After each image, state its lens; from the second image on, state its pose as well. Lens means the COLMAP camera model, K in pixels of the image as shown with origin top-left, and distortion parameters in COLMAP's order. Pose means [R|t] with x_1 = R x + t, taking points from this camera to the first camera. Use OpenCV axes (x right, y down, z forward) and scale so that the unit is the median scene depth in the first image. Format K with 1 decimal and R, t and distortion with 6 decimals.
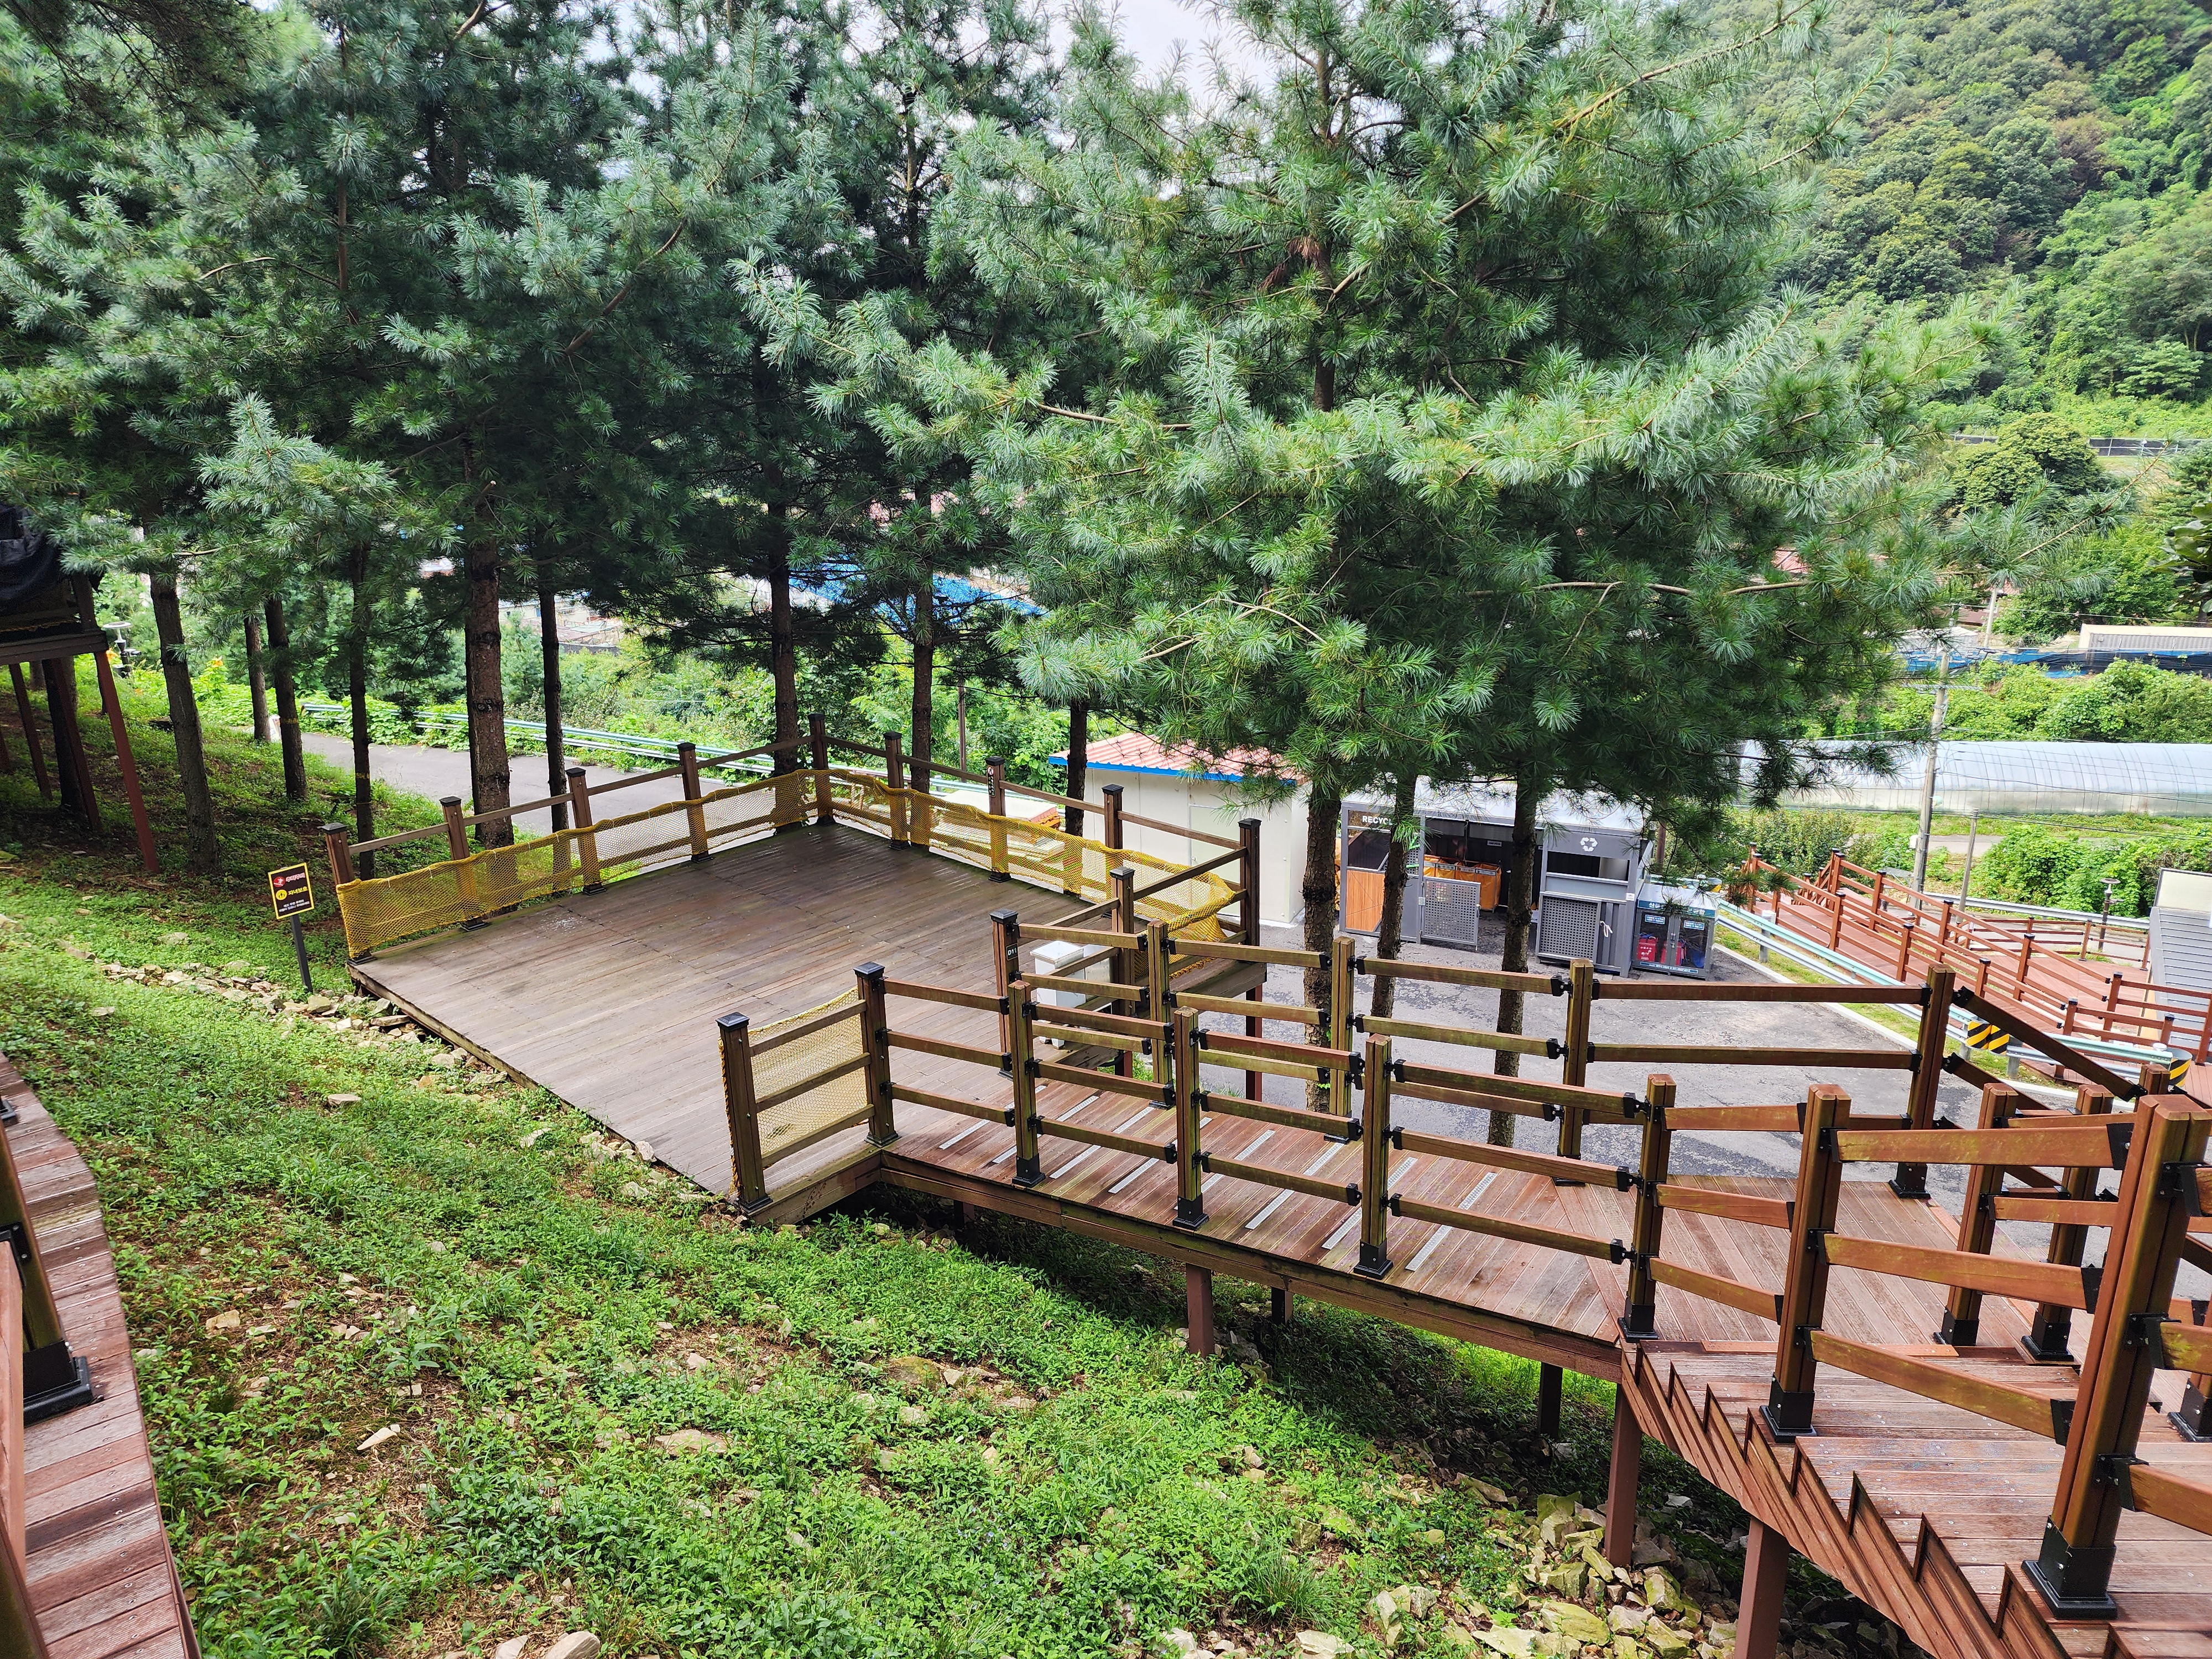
lens RADIAL K [[1467.5, 0, 1106.0], [0, 1467.5, 829.5], [0, 0, 1]] dist [0.027958, -0.000761]
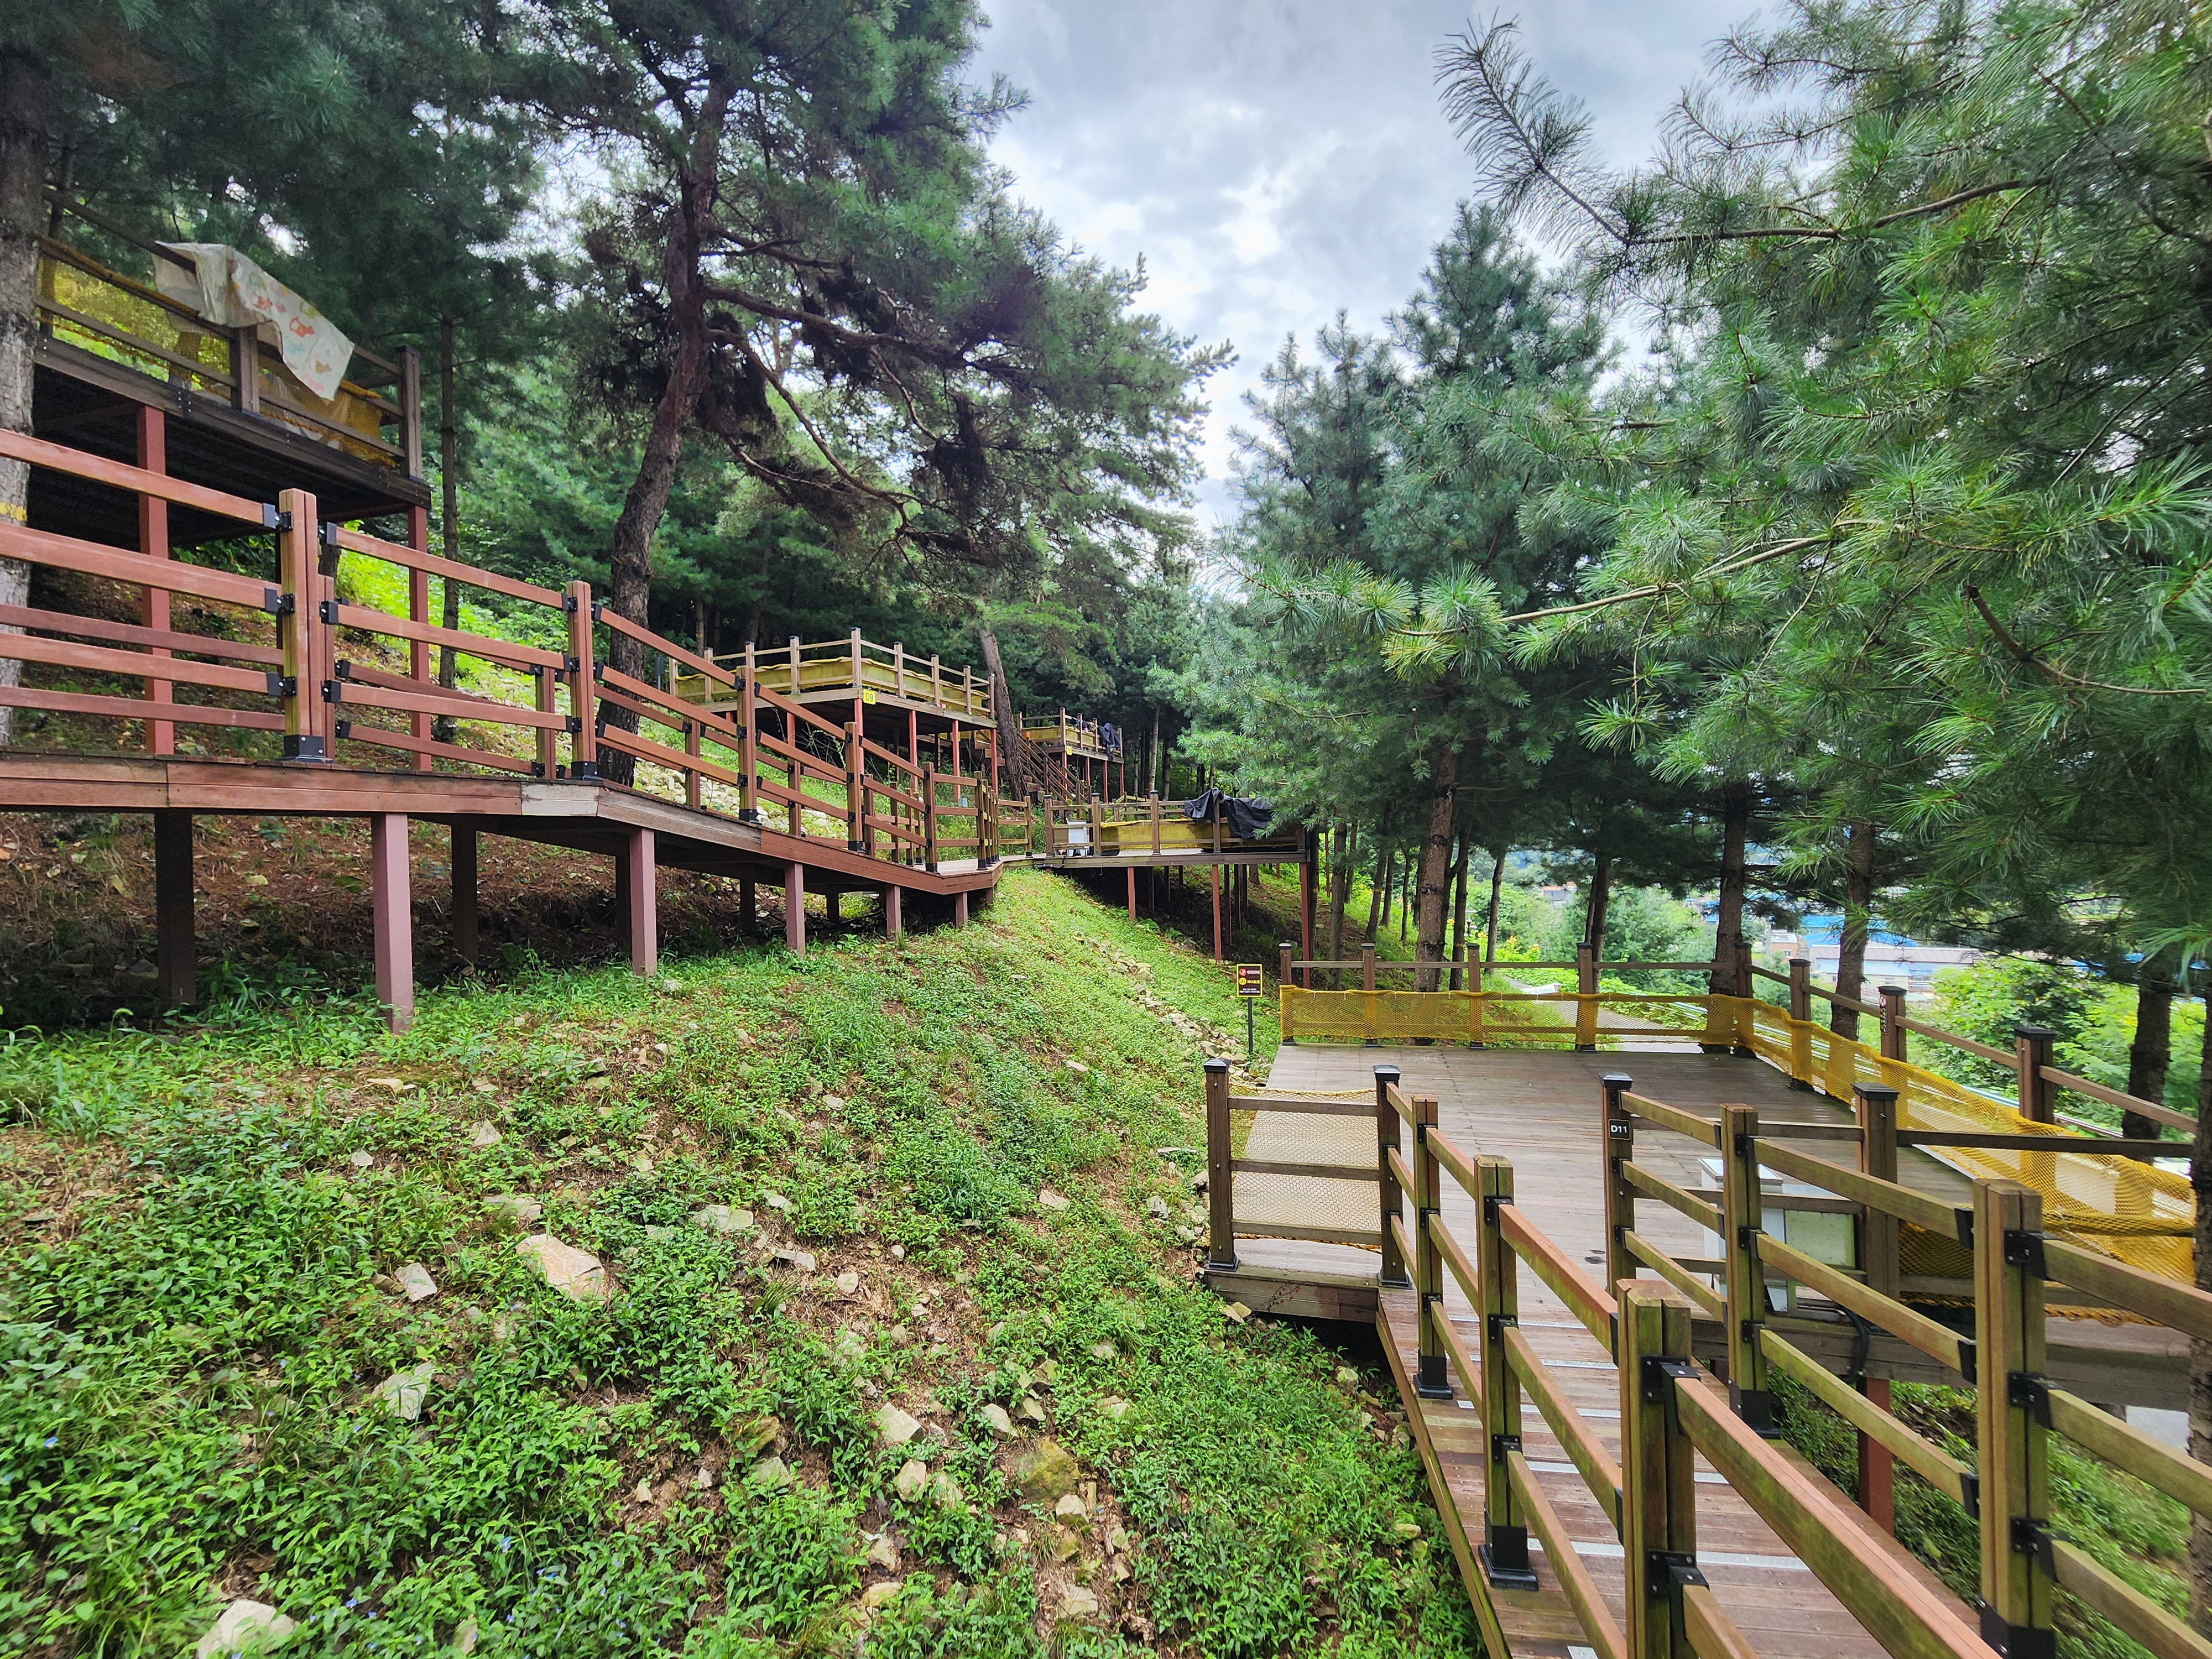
lens RADIAL K [[892.7, 0, 1106.0], [0, 892.7, 829.5], [0, 0, 1]] dist [0.023799, 0.000222]
pose [[0.486130, 0.004592, -0.873874, 0.187130], [-0.244776, 0.960673, -0.131120, 0.050944], [0.838905, 0.277645, 0.468136, 0.421151]]
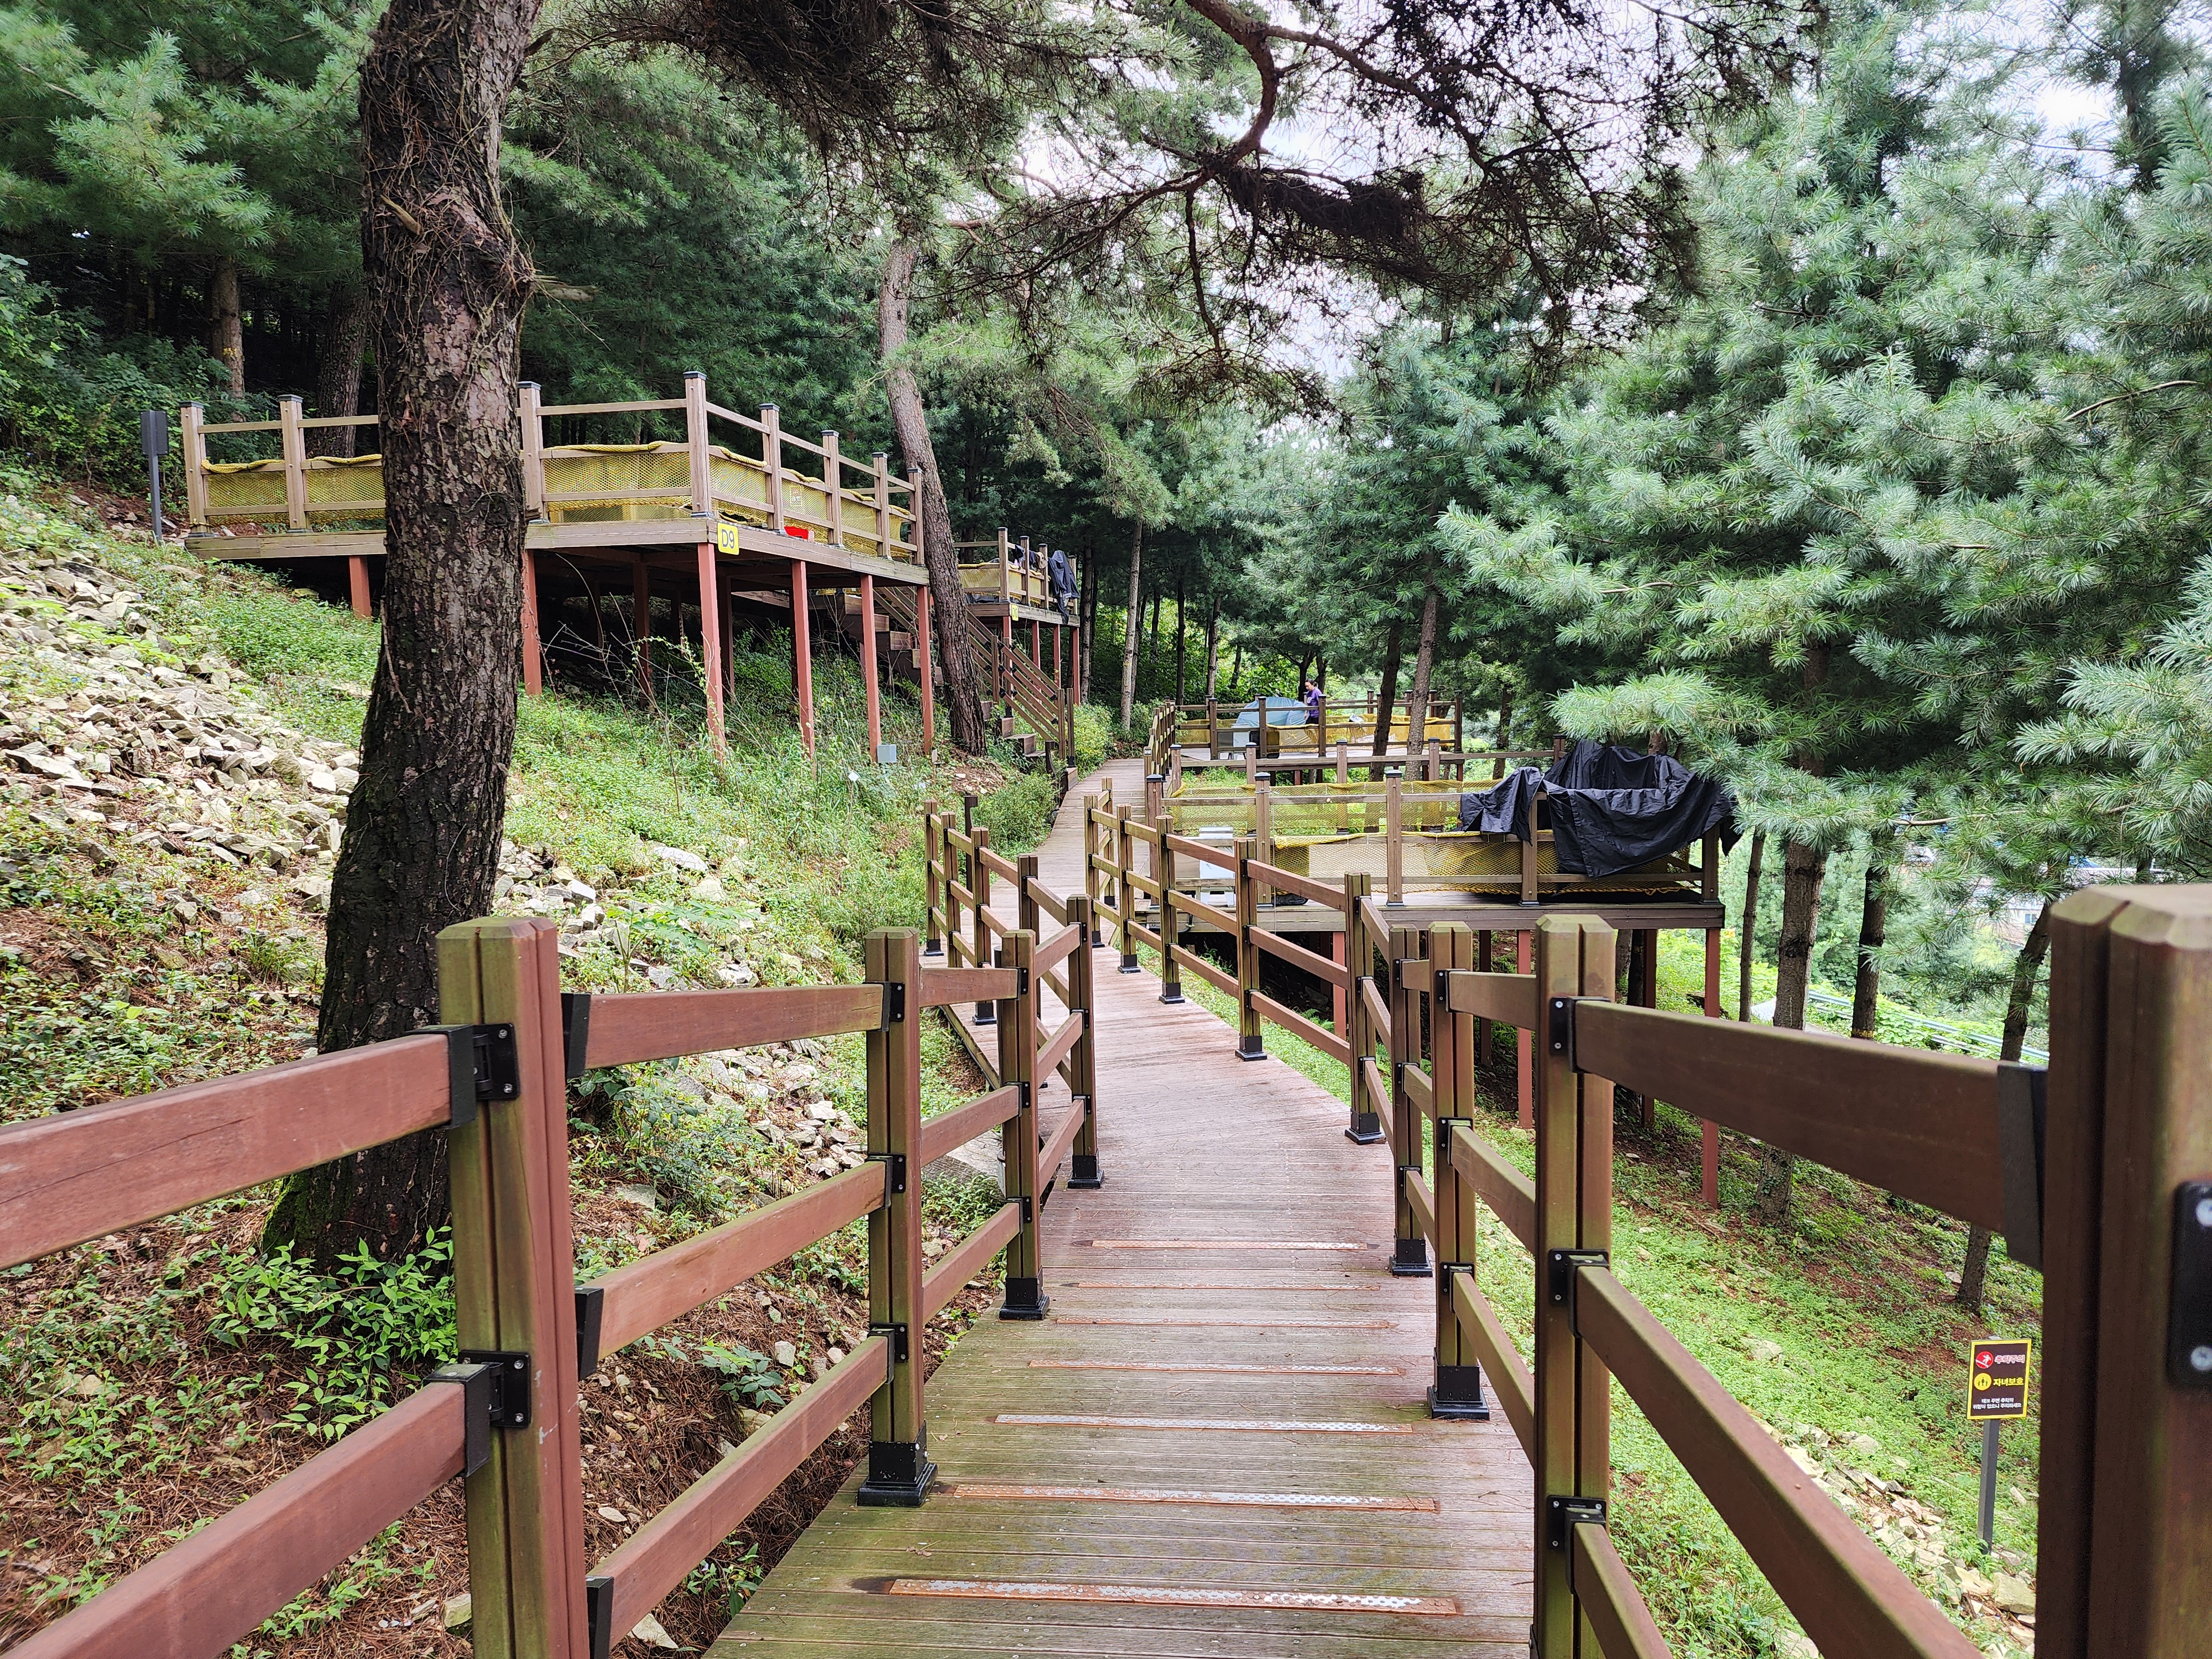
lens RADIAL K [[1523.9, 0, 1106.0], [0, 1523.9, 829.5], [0, 0, 1]] dist [0.089023, -0.000004]
pose [[0.606001, 0.082413, -0.791183, -0.292636], [-0.231370, 0.969878, -0.076190, -0.043784], [0.761072, 0.229227, 0.606815, 0.296456]]
